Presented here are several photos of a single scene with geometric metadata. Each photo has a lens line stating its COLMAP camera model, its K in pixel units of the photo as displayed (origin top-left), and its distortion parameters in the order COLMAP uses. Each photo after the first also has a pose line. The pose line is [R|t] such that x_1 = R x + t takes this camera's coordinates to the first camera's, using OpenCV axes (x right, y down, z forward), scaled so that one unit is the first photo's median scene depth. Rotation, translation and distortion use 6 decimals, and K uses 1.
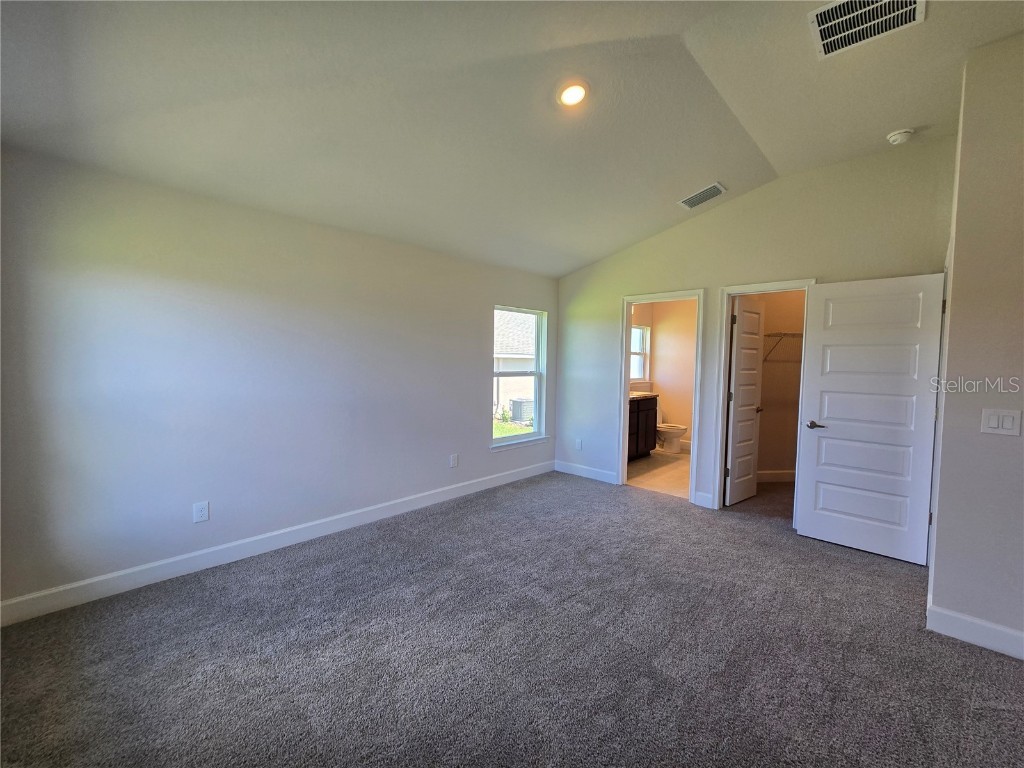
lens RADIAL K [[423.9, 0, 517.2], [0, 423.9, 383.9], [0, 0, 1]] dist [-0.001812, 0.001962]
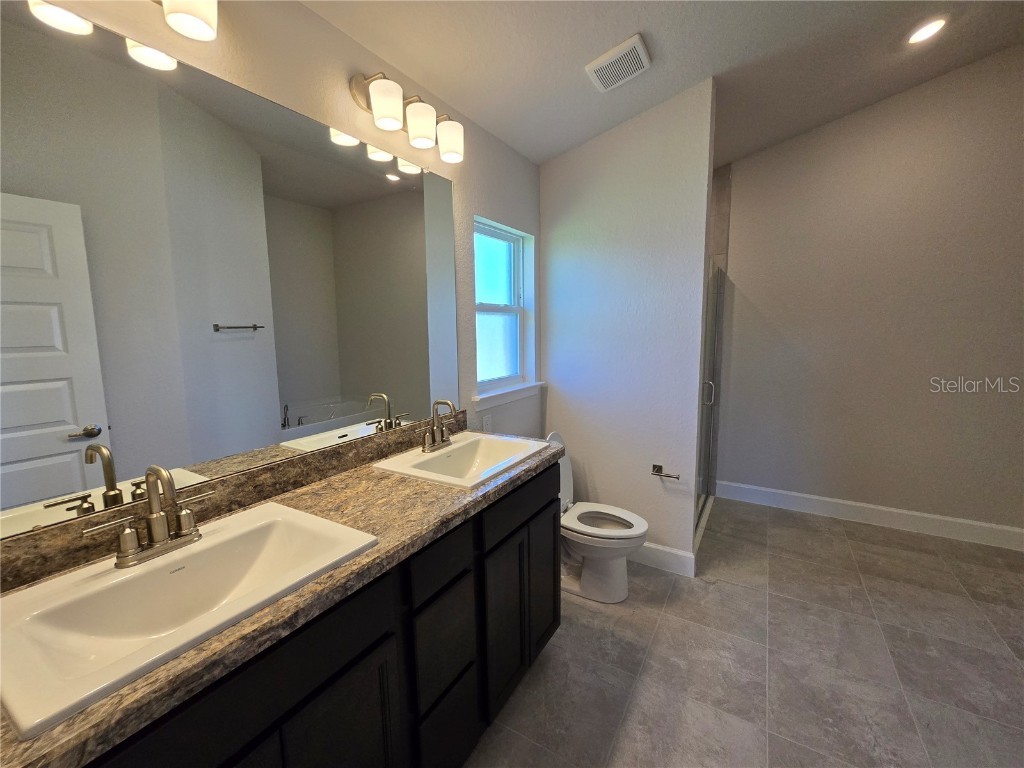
lens RADIAL K [[423.9, 0, 515.4], [0, 423.9, 380.4], [0, 0, 1]] dist [-0.001812, 0.001962]
pose [[0.975357, -0.056351, 0.213314, 0.389761], [0.041941, 0.996559, 0.071491, -0.067556], [-0.216608, -0.060783, 0.974365, 1.170058]]
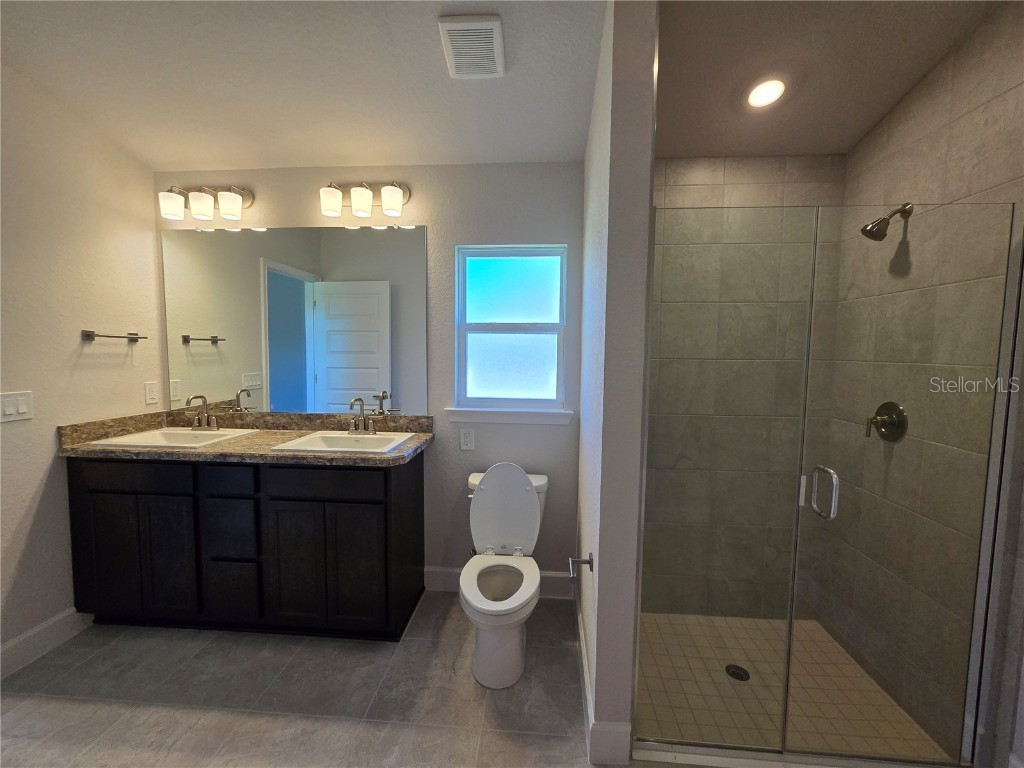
lens RADIAL K [[423.9, 0, 514.5], [0, 423.9, 380.1], [0, 0, 1]] dist [-0.001812, 0.001962]
pose [[0.626925, 0.046887, -0.777667, 0.992213], [-0.044014, 0.998725, 0.024733, -0.068222], [0.777835, 0.018723, 0.628189, 1.405948]]
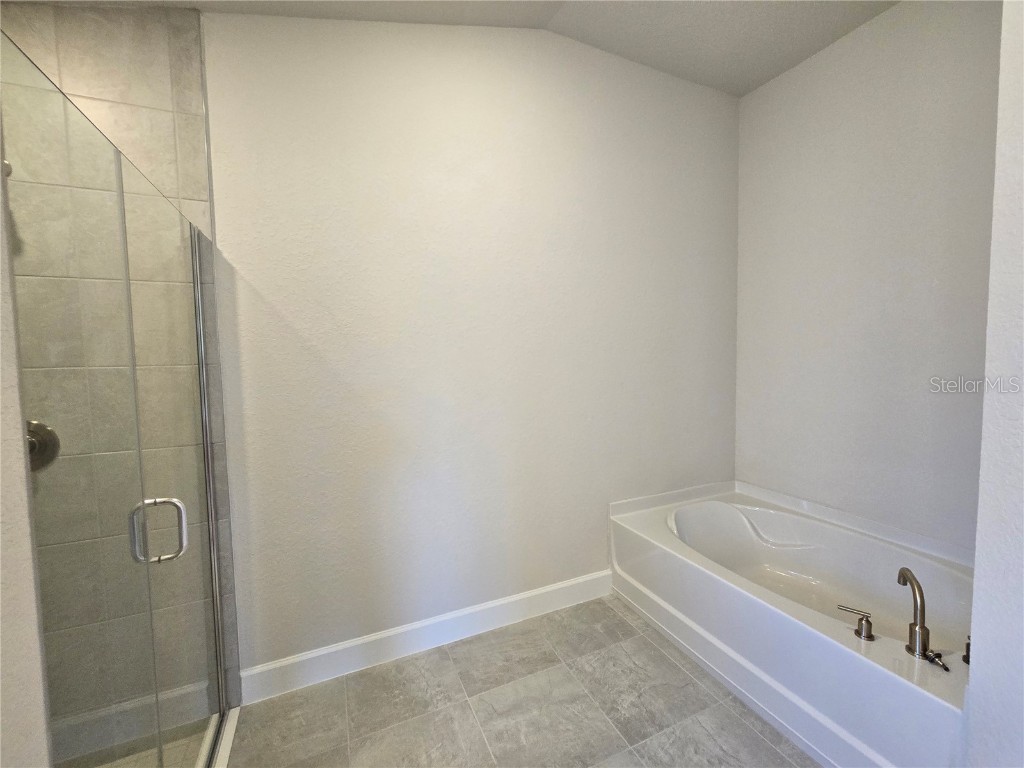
lens RADIAL K [[423.9, 0, 518.3], [0, 423.9, 382.9], [0, 0, 1]] dist [-0.001812, 0.001962]
pose [[0.352508, -0.094718, 0.931003, 0.708056], [0.067642, 0.994841, 0.075601, -0.081132], [-0.933361, 0.036324, 0.357096, 1.508157]]
